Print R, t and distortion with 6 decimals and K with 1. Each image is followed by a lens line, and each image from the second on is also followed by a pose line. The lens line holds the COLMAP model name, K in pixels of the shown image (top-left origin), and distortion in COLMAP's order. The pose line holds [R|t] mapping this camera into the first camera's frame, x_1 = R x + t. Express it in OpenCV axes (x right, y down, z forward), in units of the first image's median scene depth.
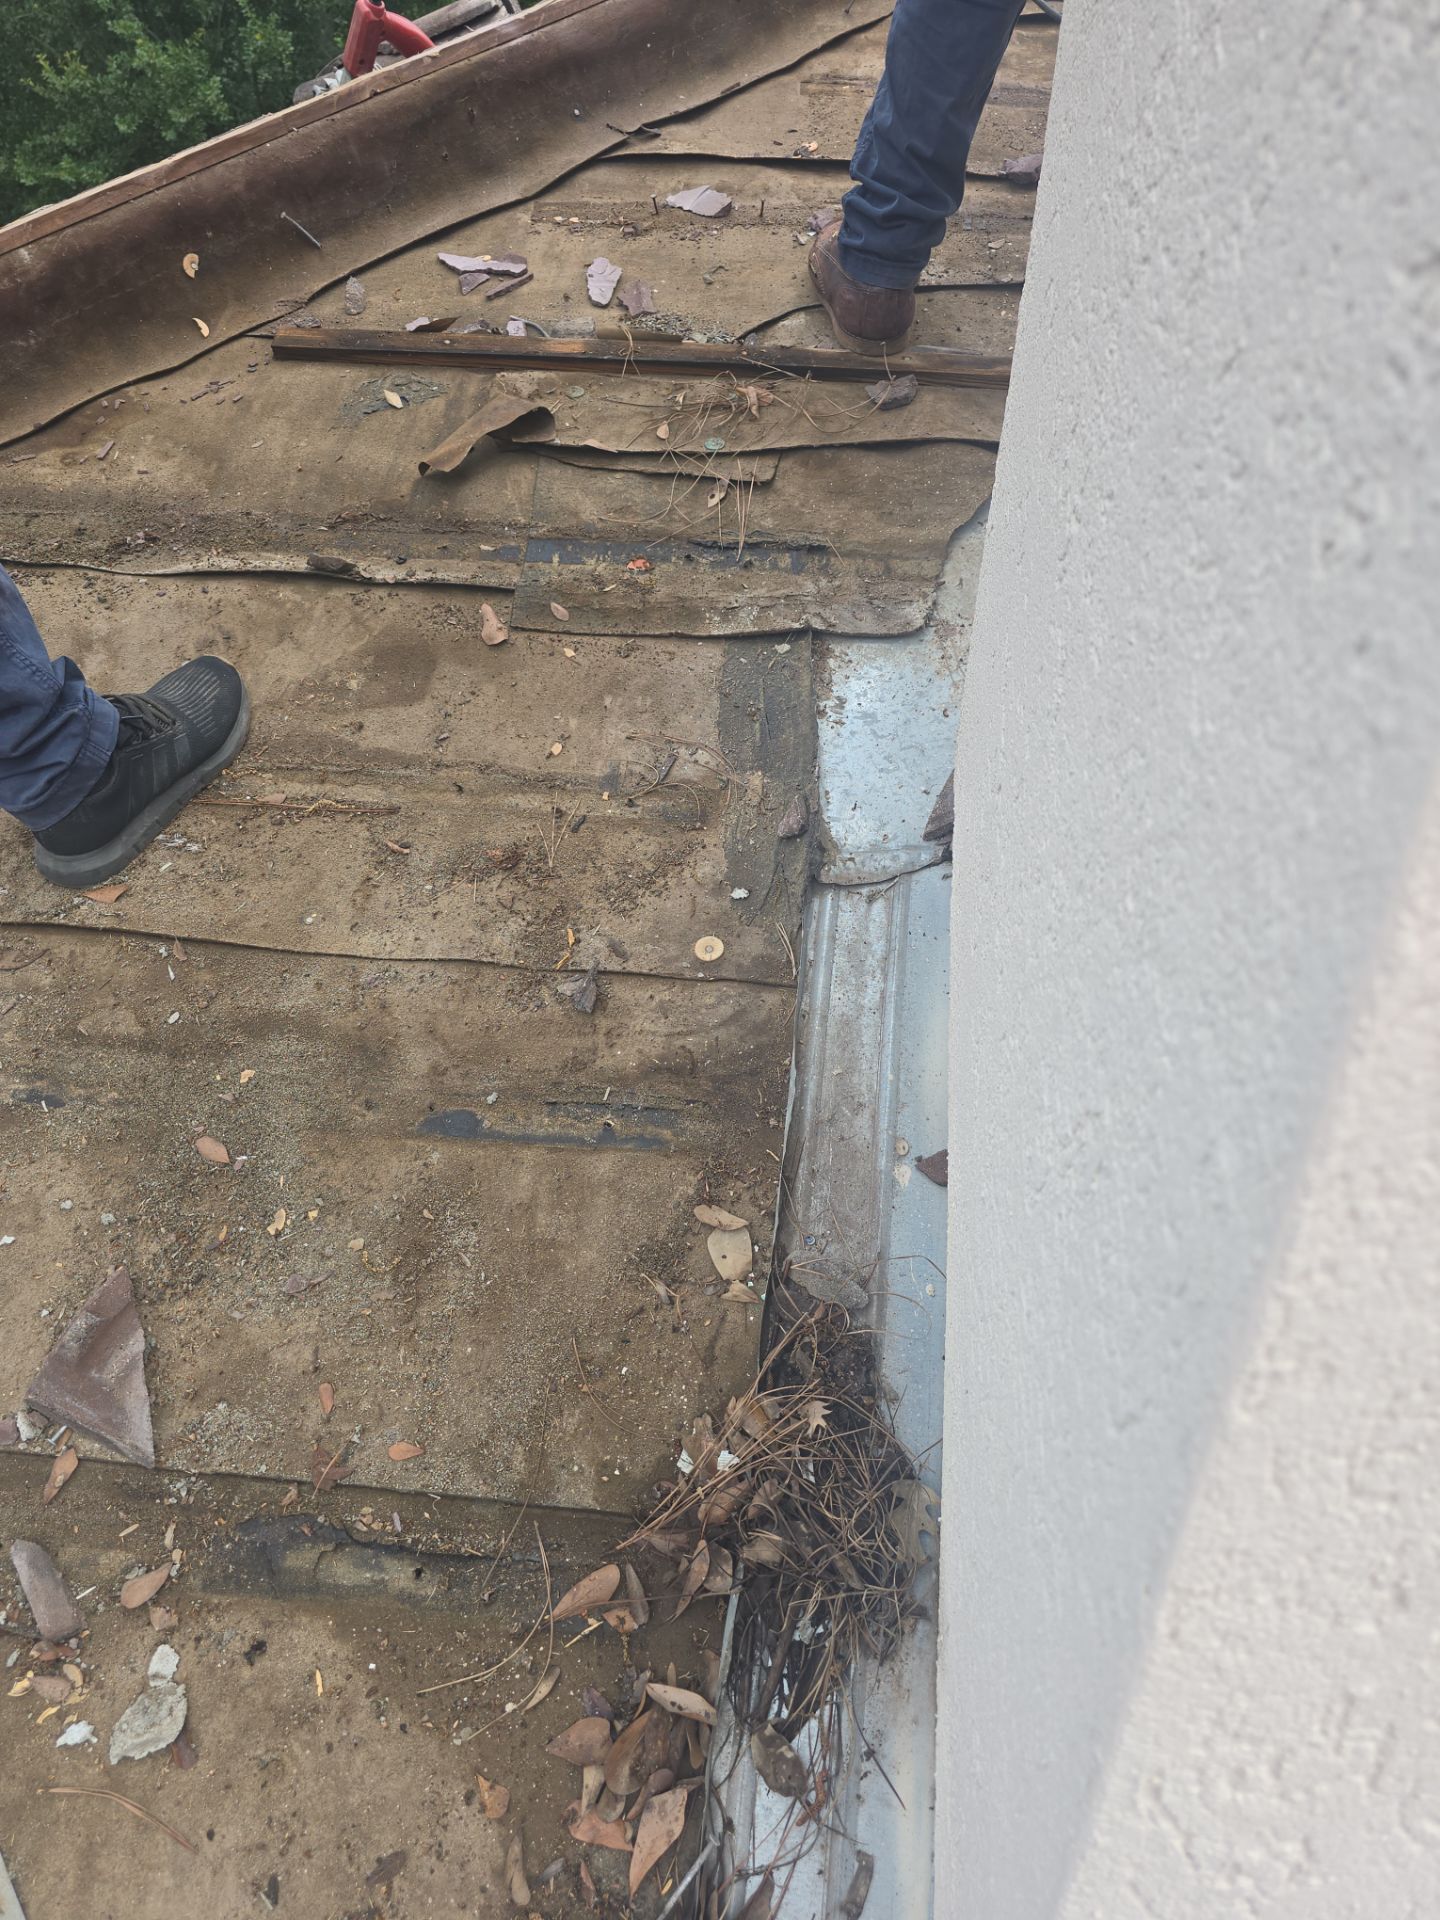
lens RADIAL K [[1291.1, 0, 720.2], [0, 1291.1, 941.4], [0, 0, 1]] dist [0.061855, -0.052518]
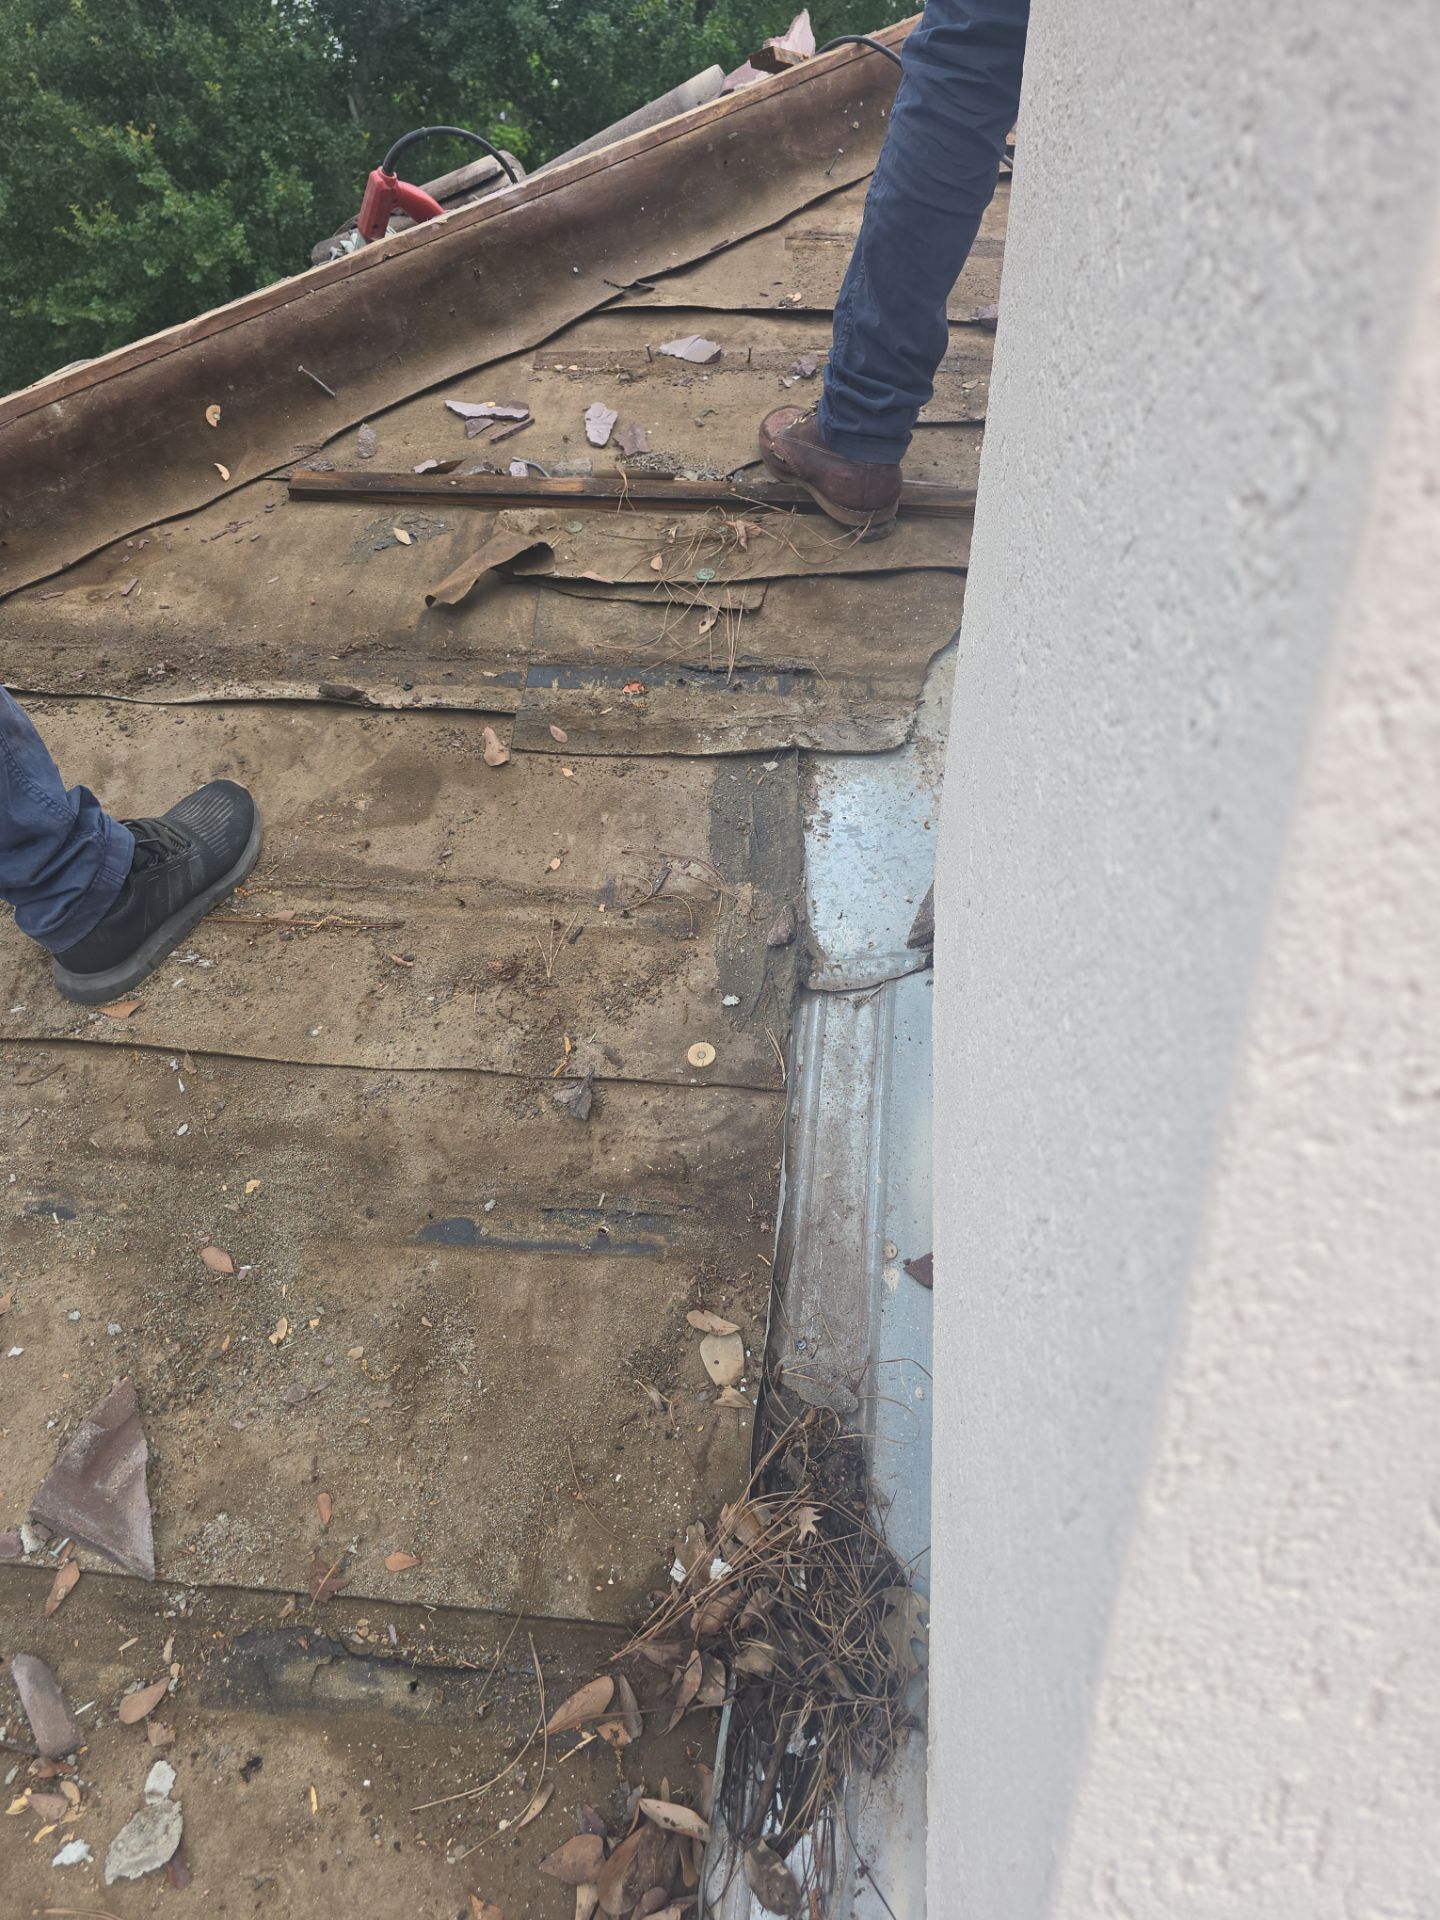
lens RADIAL K [[1291.0, 0, 717.7], [0, 1291.0, 944.4], [0, 0, 1]] dist [0.064281, -0.053527]
pose [[0.999891, -0.011706, -0.009053, 0.014456], [0.011020, 0.997317, -0.072370, -0.007928], [0.009876, 0.072262, 0.997337, -0.034072]]
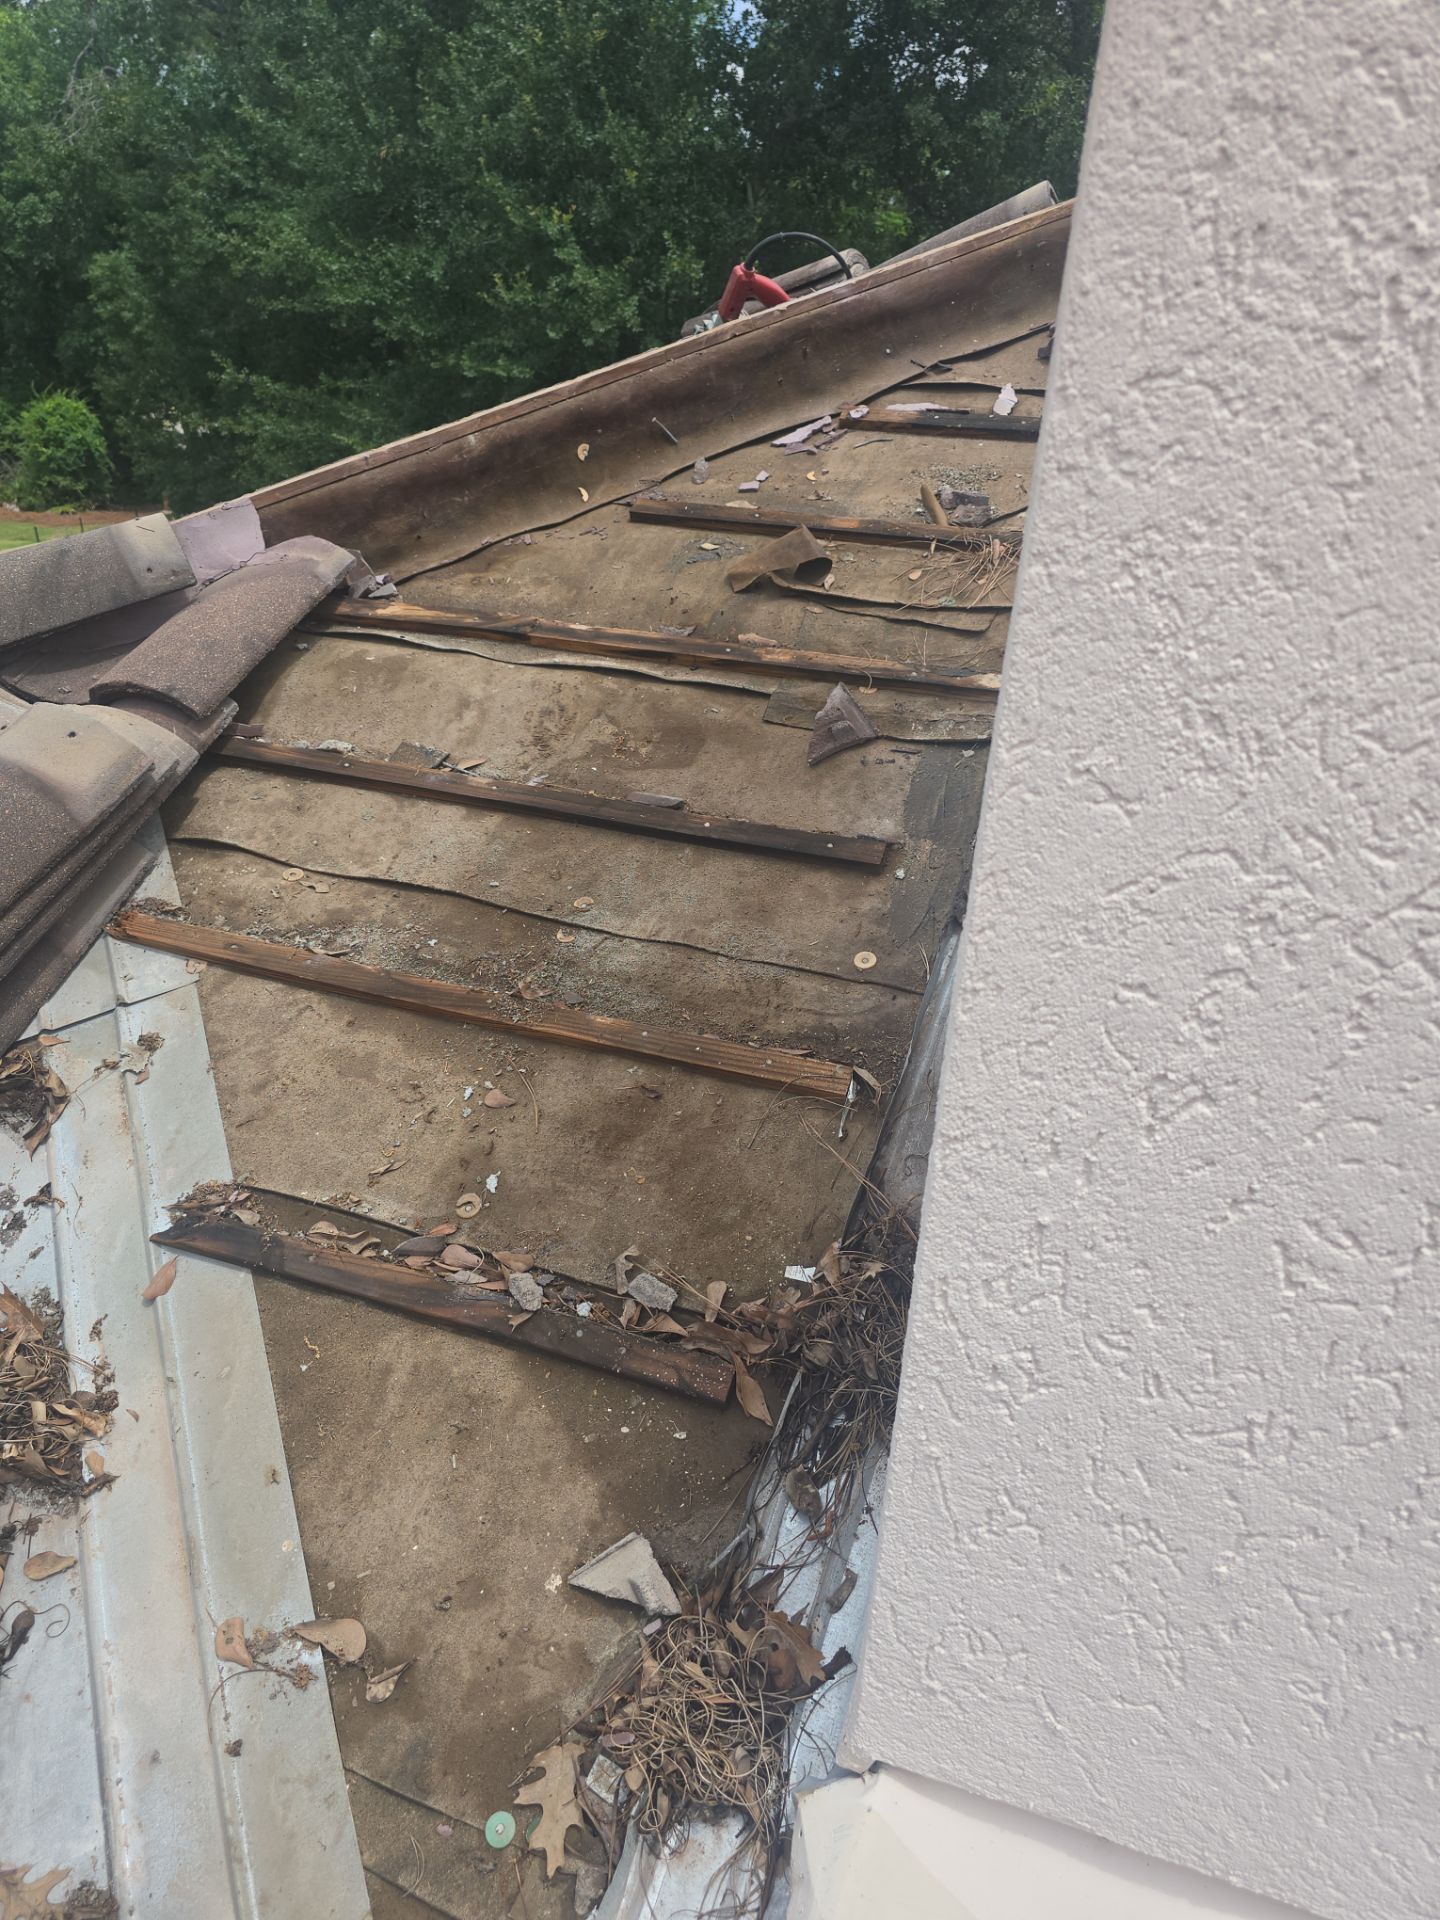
lens RADIAL K [[1306.6, 0, 723.5], [0, 1306.6, 948.3], [0, 0, 1]] dist [0.073813, -0.058538]
pose [[0.968080, 0.127874, -0.215566, 0.132784], [-0.153404, 0.982448, -0.106131, 0.152366], [0.198211, 0.135812, 0.970705, -0.308234]]
